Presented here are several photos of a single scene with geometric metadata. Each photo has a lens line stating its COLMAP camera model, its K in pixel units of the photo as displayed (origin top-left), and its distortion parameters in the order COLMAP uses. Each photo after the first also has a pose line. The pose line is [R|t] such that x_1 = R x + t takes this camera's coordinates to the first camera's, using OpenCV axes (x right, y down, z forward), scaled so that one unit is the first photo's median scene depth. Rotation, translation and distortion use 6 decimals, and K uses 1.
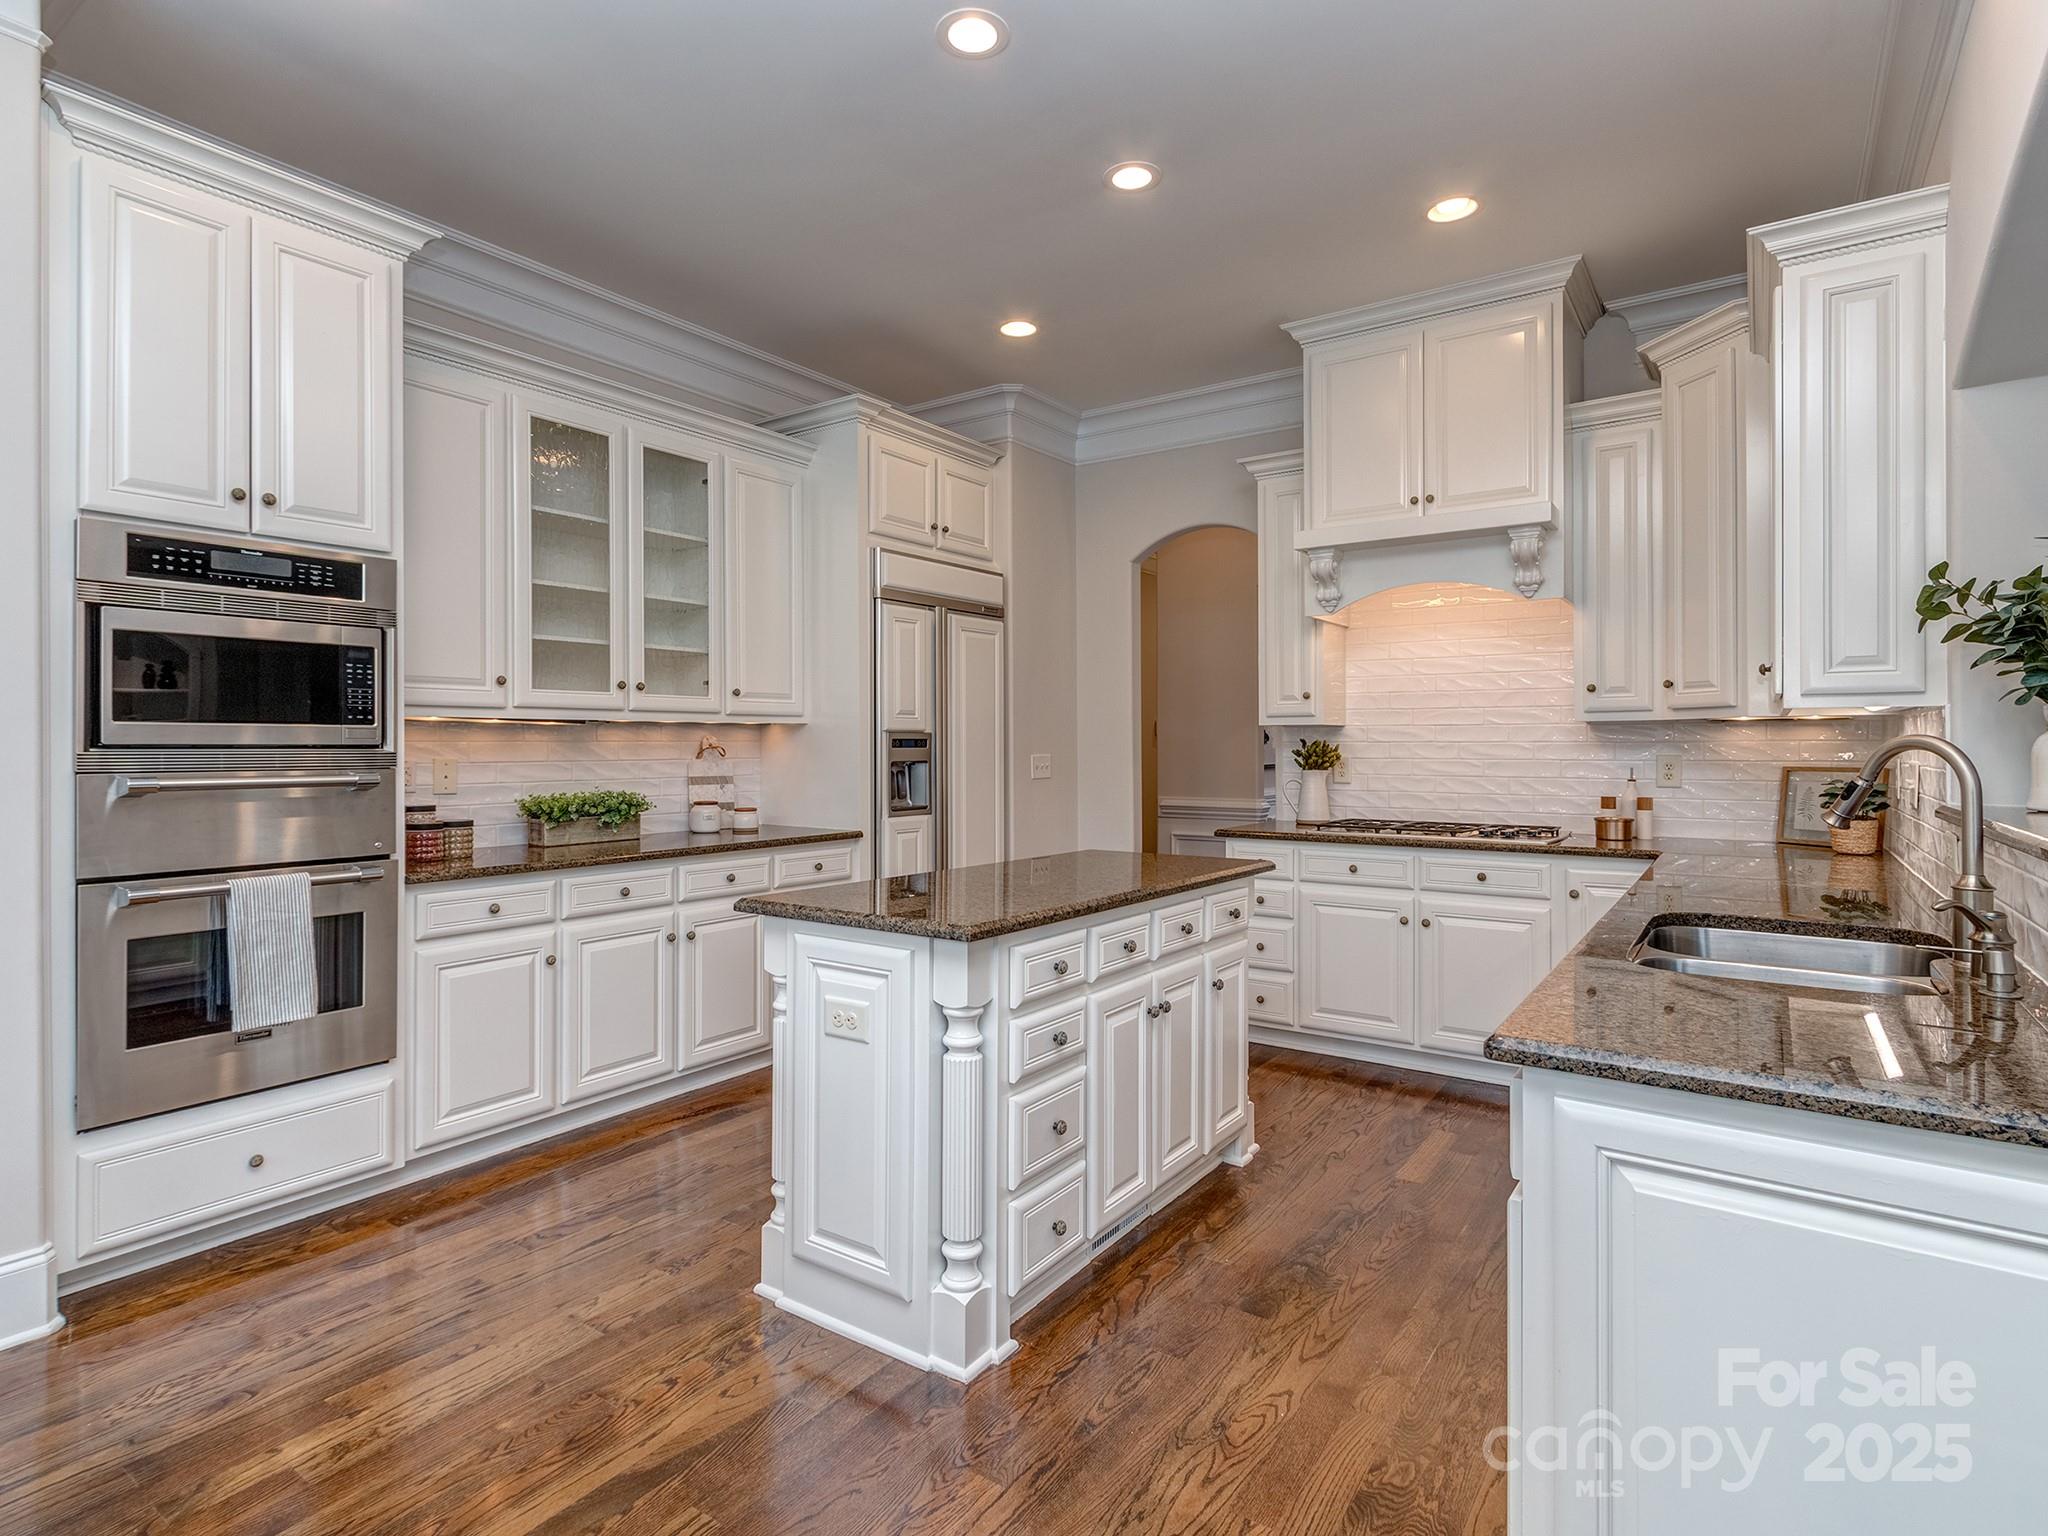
lens RADIAL K [[1064.1, 0, 1018.0], [0, 1064.1, 745.8], [0, 0, 1]] dist [0.017147, -0.002669]
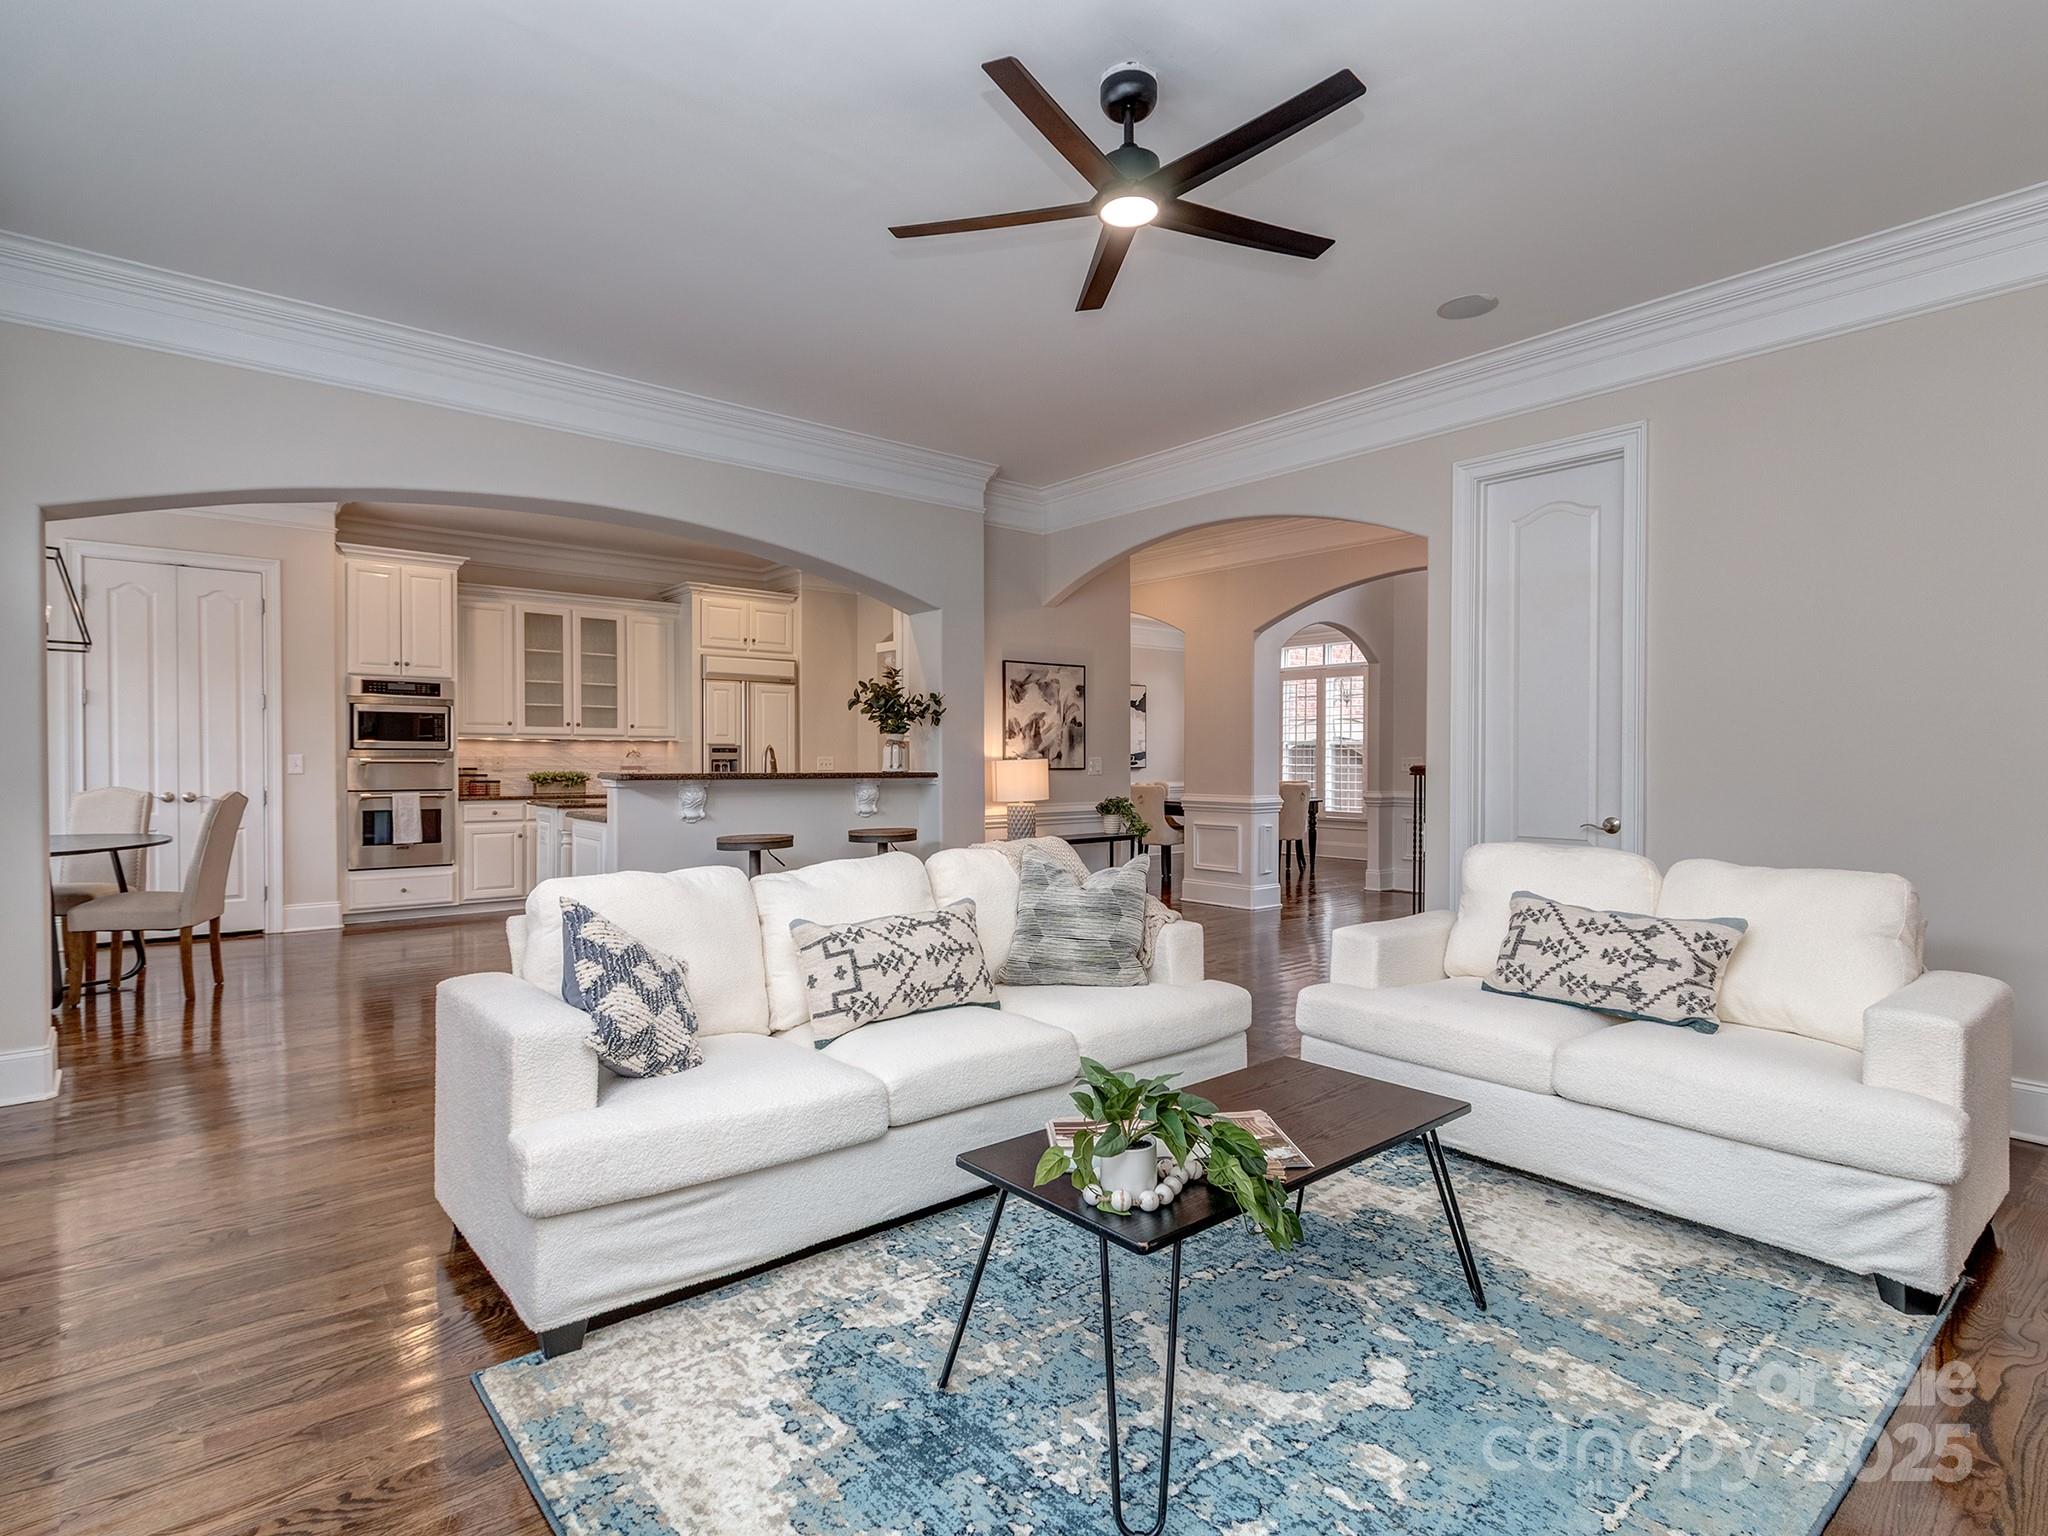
lens RADIAL K [[1064.1, 0, 1036.5], [0, 1064.1, 776.9], [0, 0, 1]] dist [0.017147, -0.002669]
pose [[0.963079, 0.007400, -0.269119, 1.416253], [-0.003264, 0.999870, 0.015812, 0.019719], [0.269201, -0.014350, 0.962977, -1.094878]]
